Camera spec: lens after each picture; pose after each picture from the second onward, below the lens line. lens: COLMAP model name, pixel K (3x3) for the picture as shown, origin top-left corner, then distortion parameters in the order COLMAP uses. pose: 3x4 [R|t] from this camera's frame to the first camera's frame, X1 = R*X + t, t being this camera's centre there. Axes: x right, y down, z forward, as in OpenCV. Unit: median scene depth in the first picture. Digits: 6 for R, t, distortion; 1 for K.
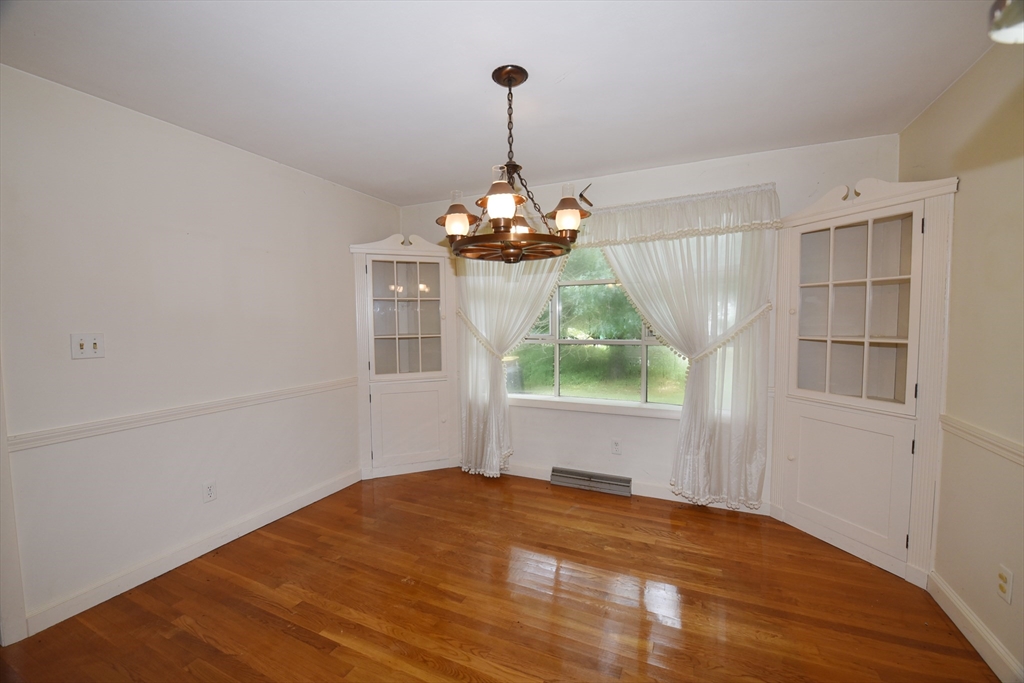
lens RADIAL K [[411.1, 0, 513.8], [0, 411.1, 343.3], [0, 0, 1]] dist [-0.018430, -0.000579]
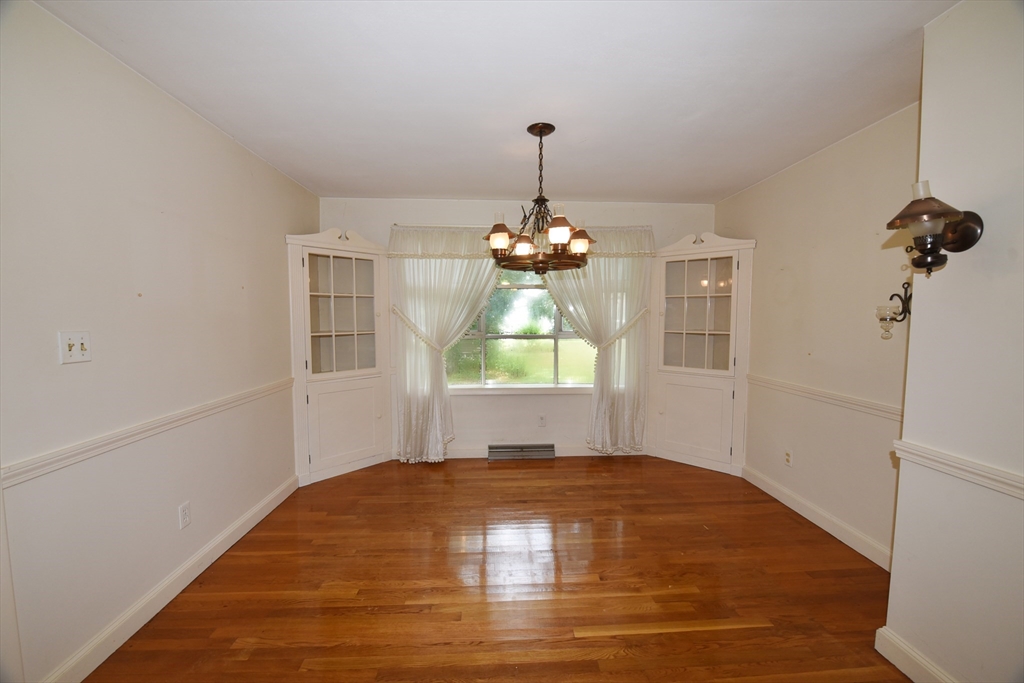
lens RADIAL K [[411.1, 0, 513.8], [0, 411.1, 343.3], [0, 0, 1]] dist [-0.018430, -0.000579]
pose [[0.884791, -0.020134, 0.465553, -0.457754], [0.017232, 0.999796, 0.010490, 0.004166], [-0.465669, -0.001259, 0.884958, -0.069253]]
